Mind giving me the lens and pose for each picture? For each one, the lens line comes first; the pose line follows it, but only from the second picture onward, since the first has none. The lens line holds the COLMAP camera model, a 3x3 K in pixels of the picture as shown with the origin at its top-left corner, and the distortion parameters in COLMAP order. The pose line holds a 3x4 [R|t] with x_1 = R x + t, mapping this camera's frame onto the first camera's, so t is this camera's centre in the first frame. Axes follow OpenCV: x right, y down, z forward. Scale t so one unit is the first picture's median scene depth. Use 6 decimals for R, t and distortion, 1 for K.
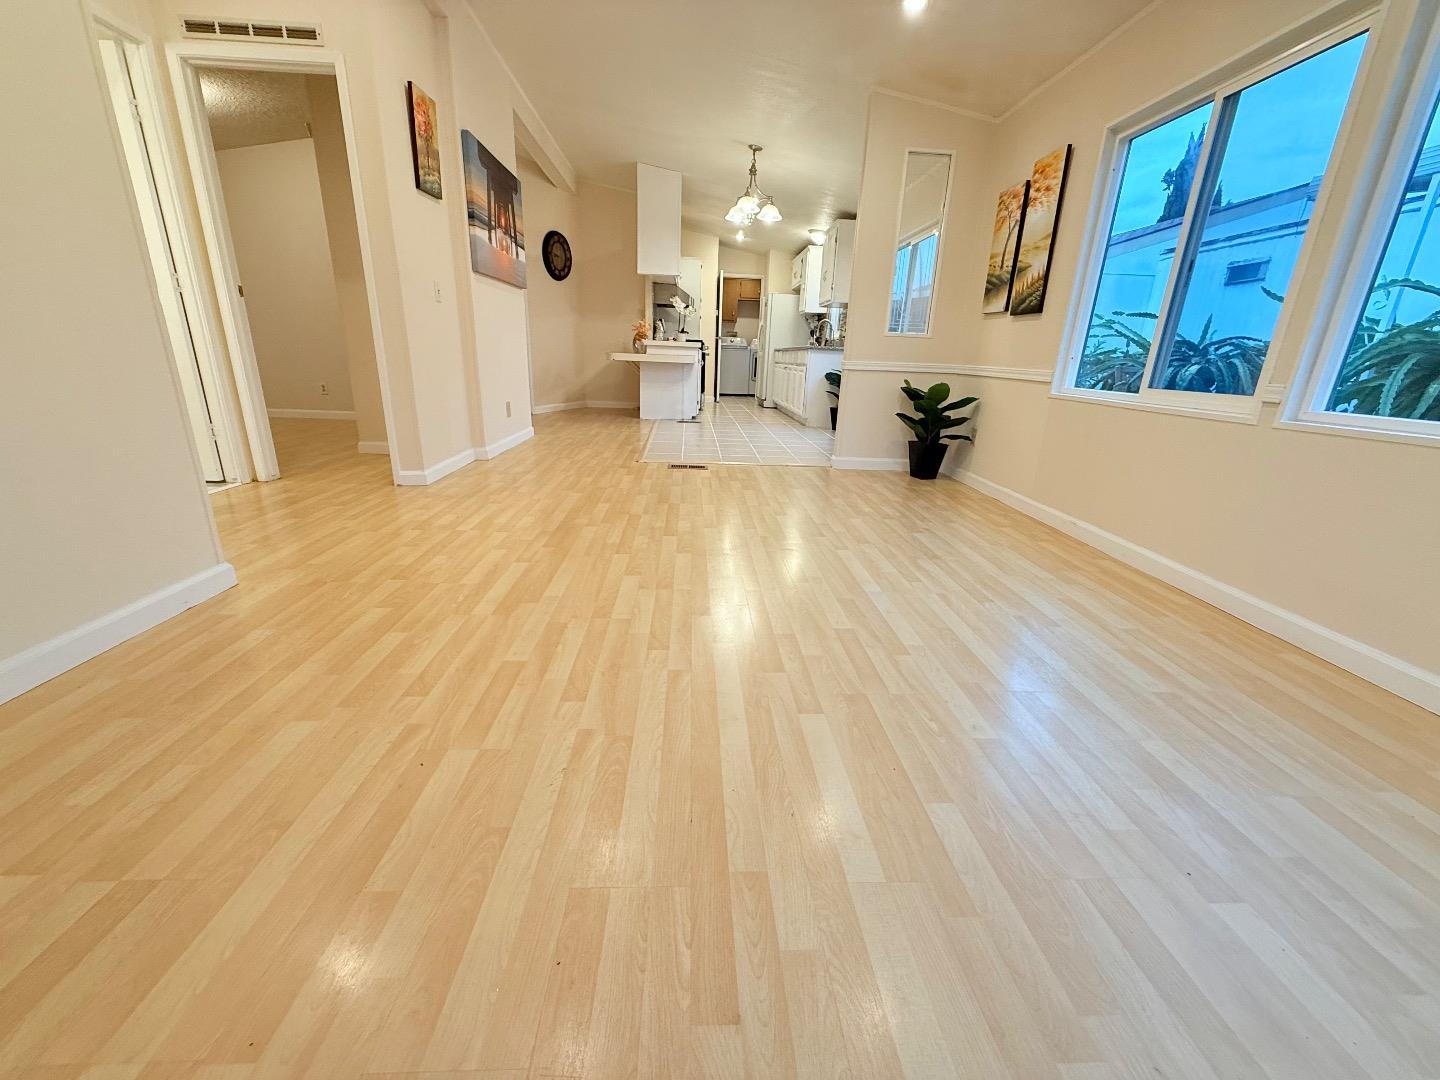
lens RADIAL K [[572.6, 0, 717.9], [0, 572.6, 540.6], [0, 0, 1]] dist [-0.000681, -0.000105]
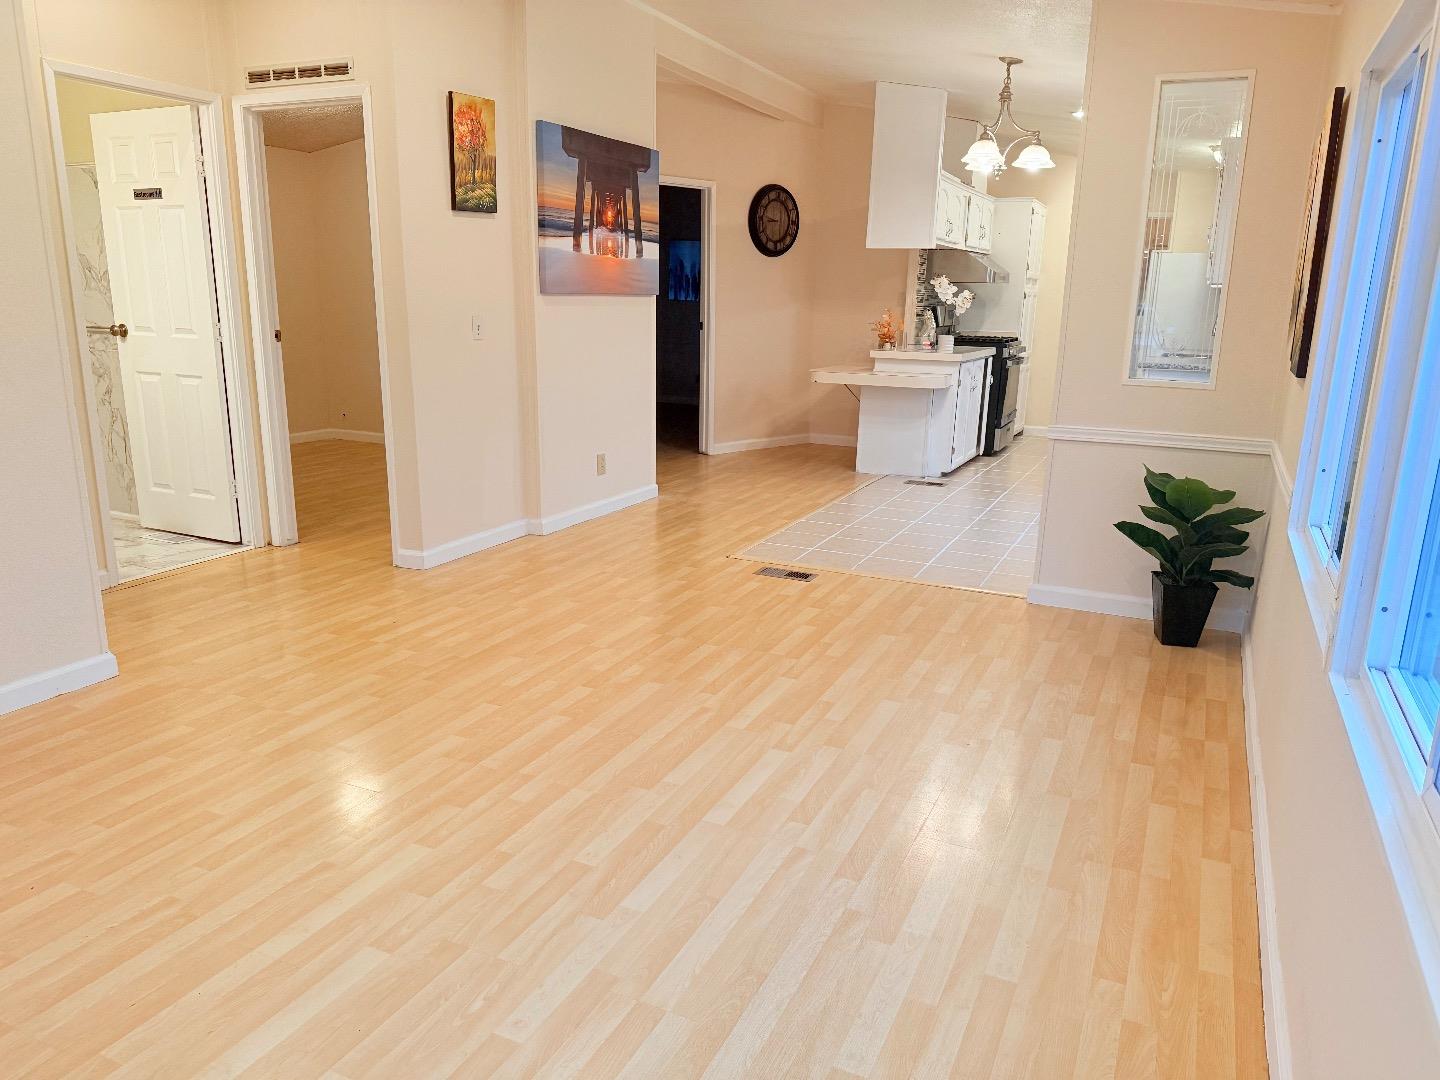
lens RADIAL K [[1005.3, 0, 728.8], [0, 1005.3, 553.9], [0, 0, 1]] dist [0.089036, -0.141043]
pose [[0.887556, 0.098844, -0.449971, 0.543994], [-0.133811, 0.989916, -0.046486, -0.120139], [0.440839, 0.101470, 0.891832, -0.073725]]
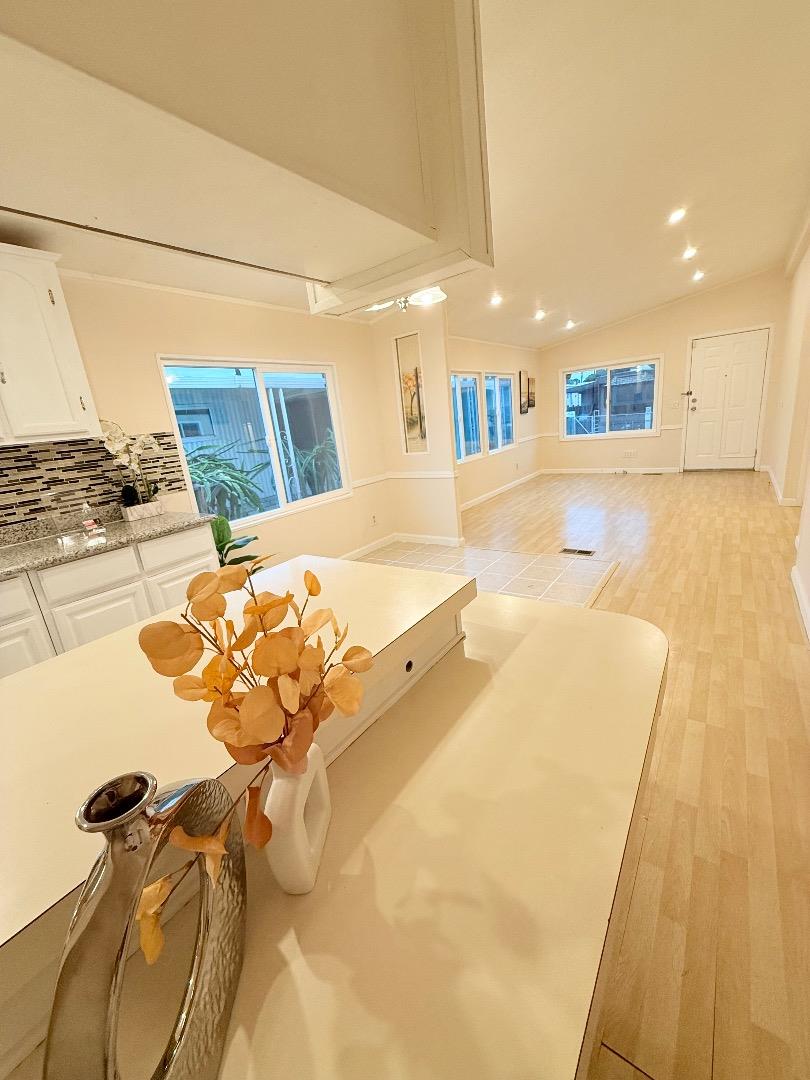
lens RADIAL K [[429.4, 0, 406.9], [0, 429.4, 538.8], [0, 0, 1]] dist [-0.000681, -0.000105]
pose [[-0.782246, -0.122297, 0.610848, -0.444780], [0.264600, 0.822475, 0.503510, -0.970702], [-0.563985, 0.555499, -0.611017, 2.376748]]
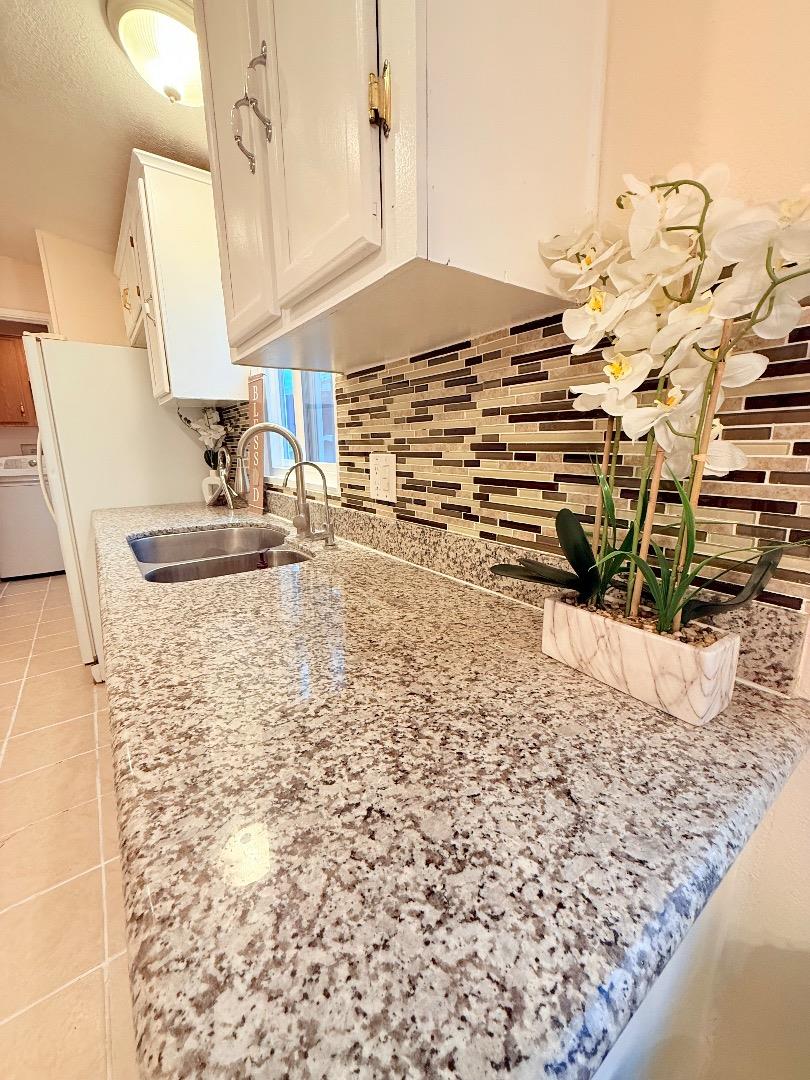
lens RADIAL K [[429.4, 0, 406.9], [0, 429.4, 538.8], [0, 0, 1]] dist [-0.000681, -0.000105]
pose [[0.833693, -0.162834, 0.527675, 0.328949], [0.208994, 0.977500, -0.028554, -0.782640], [-0.511153, 0.134086, 0.848966, 2.011811]]
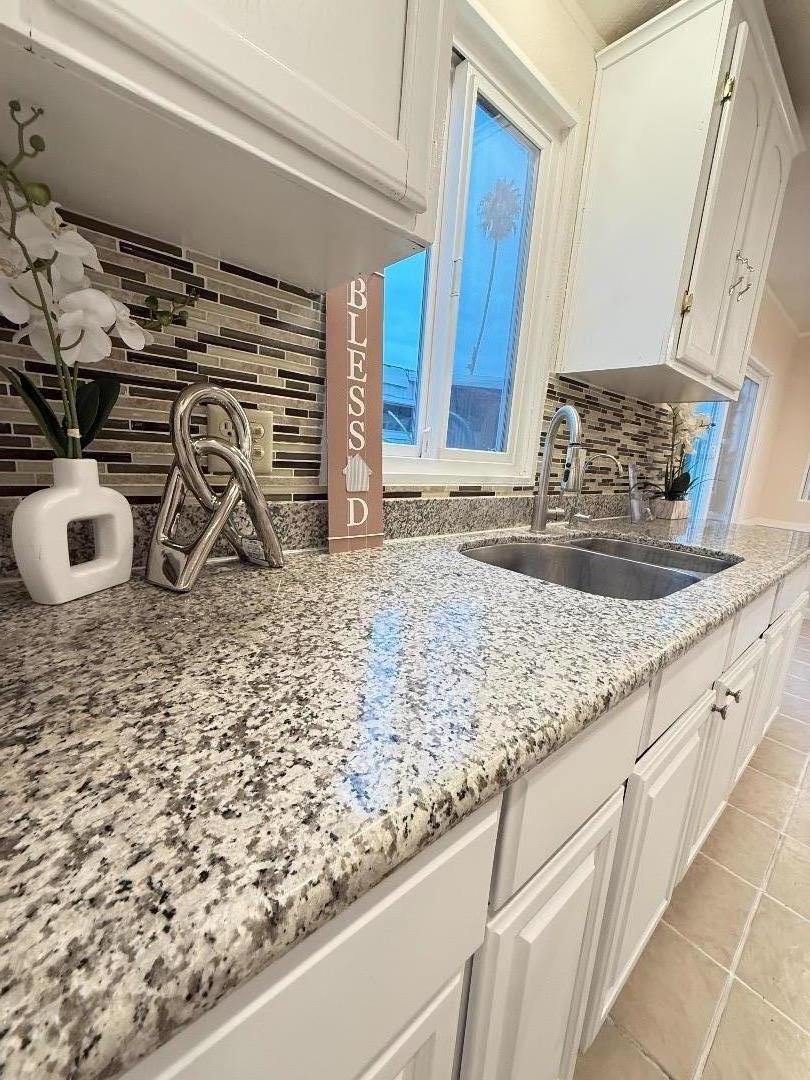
lens RADIAL K [[429.4, 0, 406.9], [0, 429.4, 538.8], [0, 0, 1]] dist [-0.000681, -0.000105]
pose [[-0.612439, -0.232596, 0.755525, 0.235500], [0.154320, 0.902169, 0.402835, -1.007507], [-0.775309, 0.363305, -0.516629, 2.781231]]
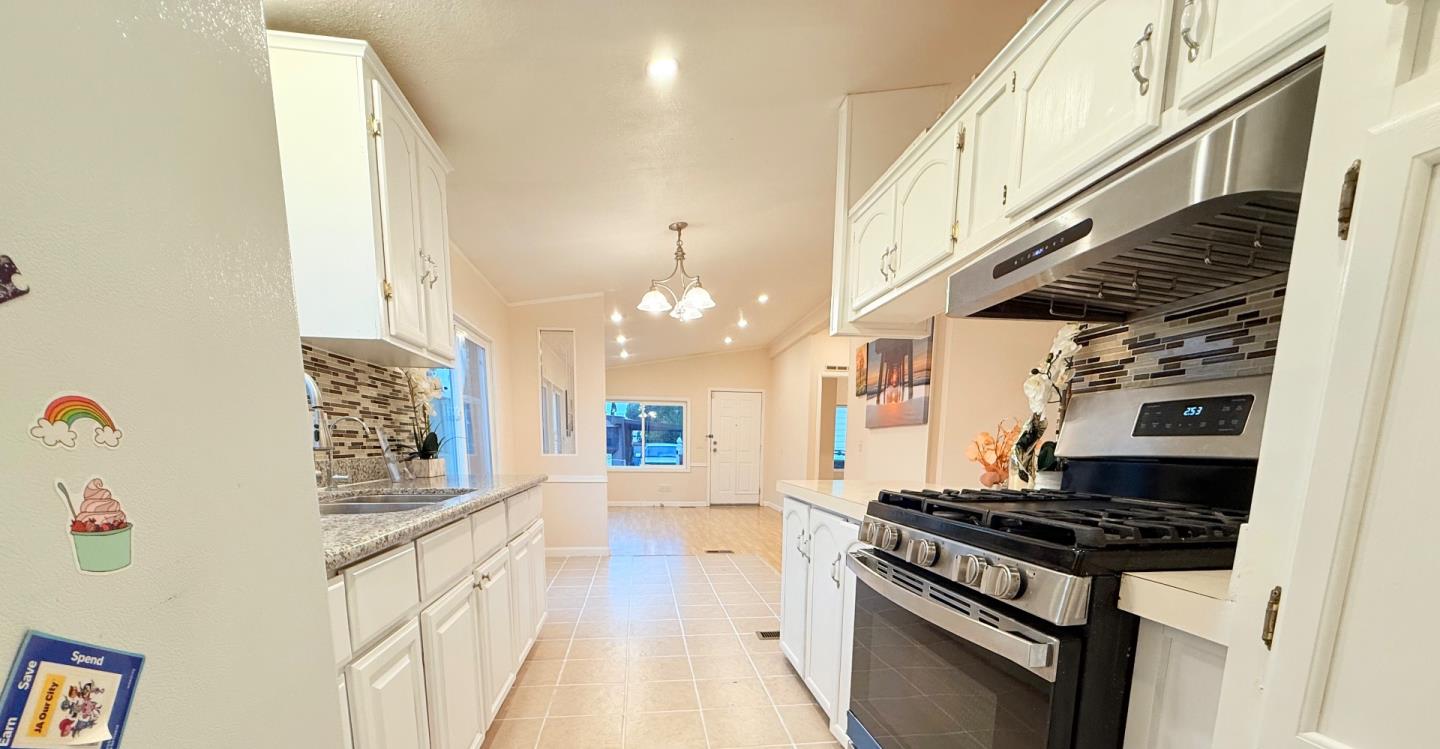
lens RADIAL K [[572.1, 0, 719.0], [0, 572.1, 542.8], [0, 0, 1]] dist [-0.001468, -0.000211]
pose [[-0.994912, -0.031982, -0.095540, 0.115531], [-0.072633, 0.884864, 0.460153, -1.071980], [0.069823, 0.464751, -0.882684, 3.009658]]
